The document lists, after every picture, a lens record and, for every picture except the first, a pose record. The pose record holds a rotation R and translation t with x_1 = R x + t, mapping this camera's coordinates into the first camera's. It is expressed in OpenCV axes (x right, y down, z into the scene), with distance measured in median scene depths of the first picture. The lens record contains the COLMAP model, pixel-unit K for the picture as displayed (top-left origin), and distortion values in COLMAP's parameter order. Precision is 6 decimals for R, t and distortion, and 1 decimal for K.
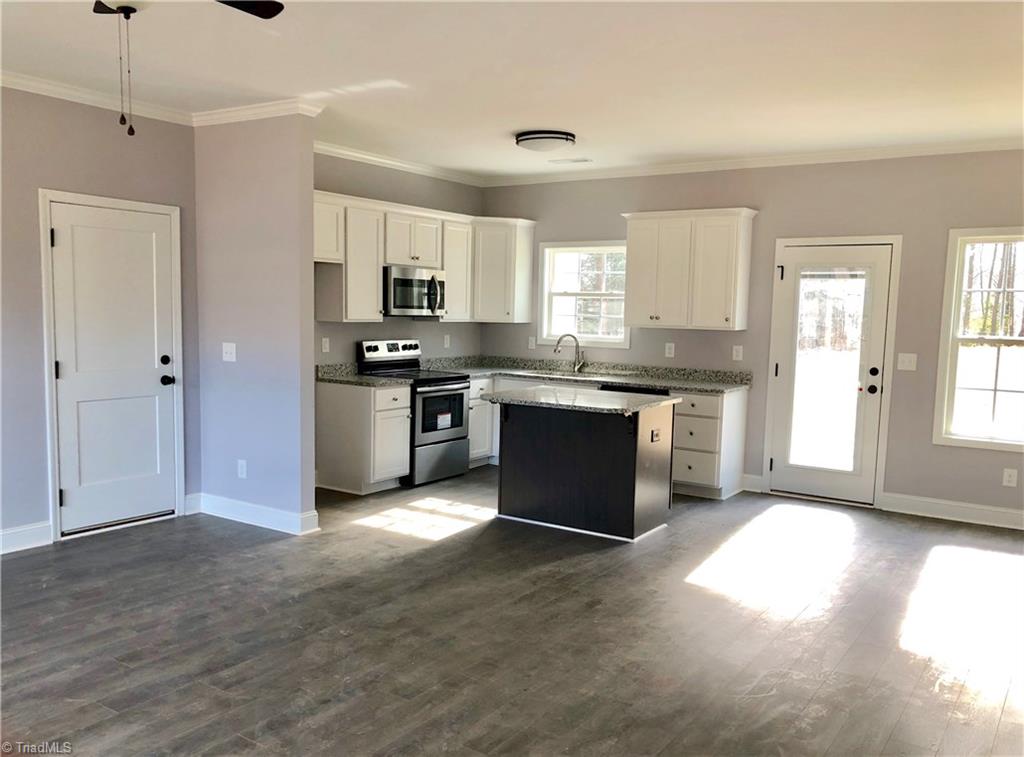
lens RADIAL K [[860.3, 0, 485.5], [0, 860.3, 401.1], [0, 0, 1]] dist [0.002239, -0.008102]
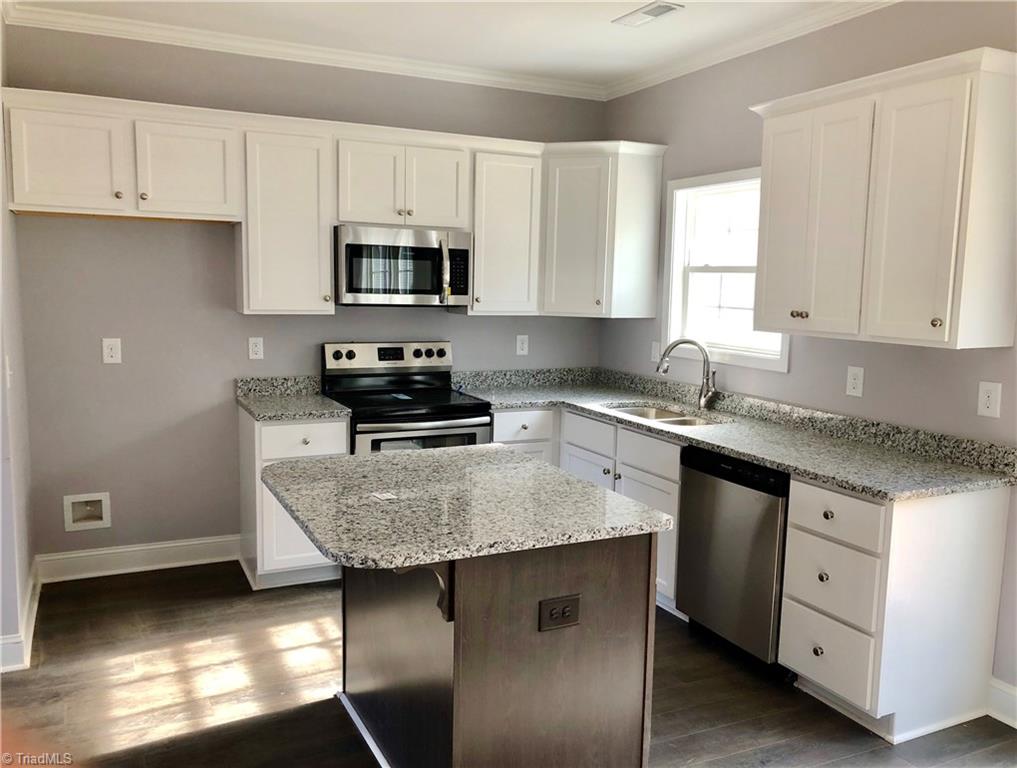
lens RADIAL K [[836.7, 0, 508.5], [0, 836.7, 384.0], [0, 0, 1]] dist [0.004489, -0.001013]
pose [[0.874970, 0.056481, -0.480871, 0.280849], [-0.055556, 0.998325, 0.016170, -0.056246], [0.480979, 0.012567, 0.876642, 0.507001]]
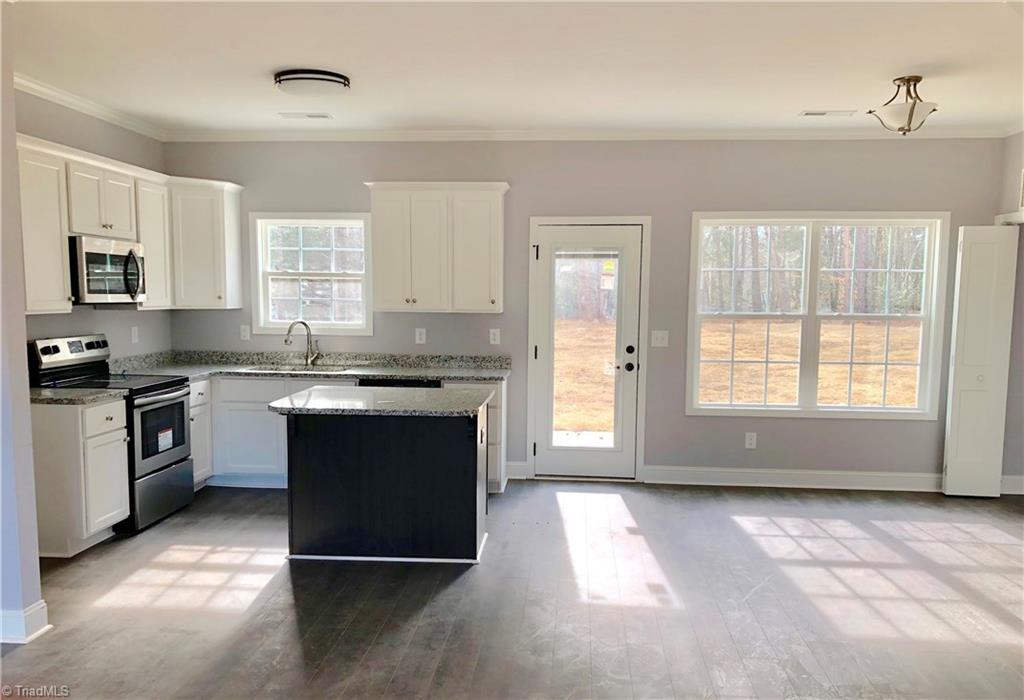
lens RADIAL K [[832.4, 0, 513.6], [0, 832.4, 374.6], [0, 0, 1]] dist [0.118786, -0.248873]
pose [[0.859992, -0.063517, 0.506339, -0.157232], [0.065465, 0.997757, 0.013972, -0.024882], [-0.506091, 0.021132, 0.862221, 0.193756]]
